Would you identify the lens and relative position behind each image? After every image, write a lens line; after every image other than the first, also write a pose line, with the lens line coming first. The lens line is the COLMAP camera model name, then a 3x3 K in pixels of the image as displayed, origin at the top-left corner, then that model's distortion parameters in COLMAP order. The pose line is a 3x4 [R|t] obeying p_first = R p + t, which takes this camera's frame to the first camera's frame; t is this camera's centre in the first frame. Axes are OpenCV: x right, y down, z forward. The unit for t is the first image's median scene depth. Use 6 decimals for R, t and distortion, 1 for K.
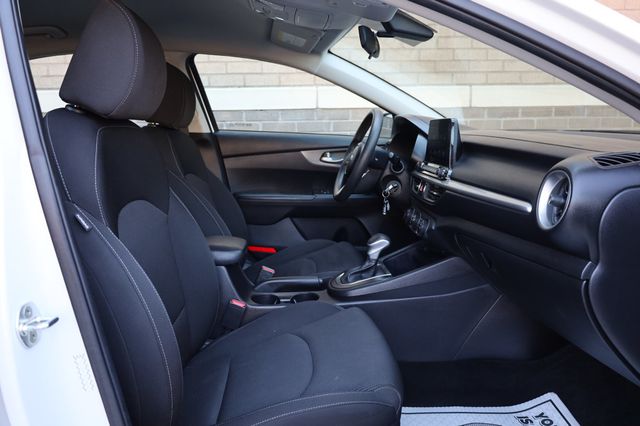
lens RADIAL K [[434.5, 0, 354.9], [0, 434.5, 210.1], [0, 0, 1]] dist [-0.006192, 0.008344]
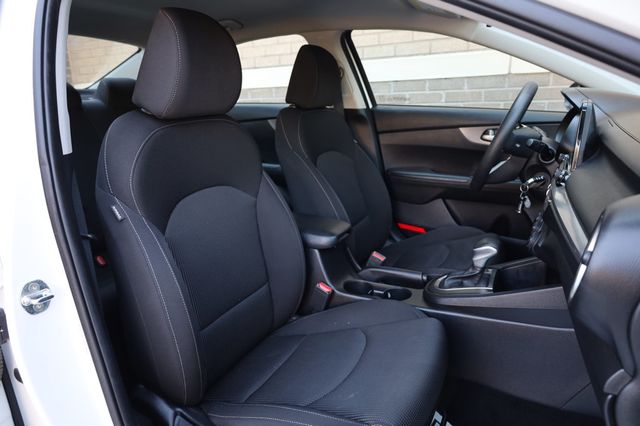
lens RADIAL K [[434.5, 0, 321.0], [0, 434.5, 217.8], [0, 0, 1]] dist [-0.006192, 0.008344]
pose [[0.859007, 0.120868, -0.497492, 0.116629], [-0.073644, 0.990798, 0.113561, -0.035170], [0.506640, -0.060912, 0.860003, 0.066644]]
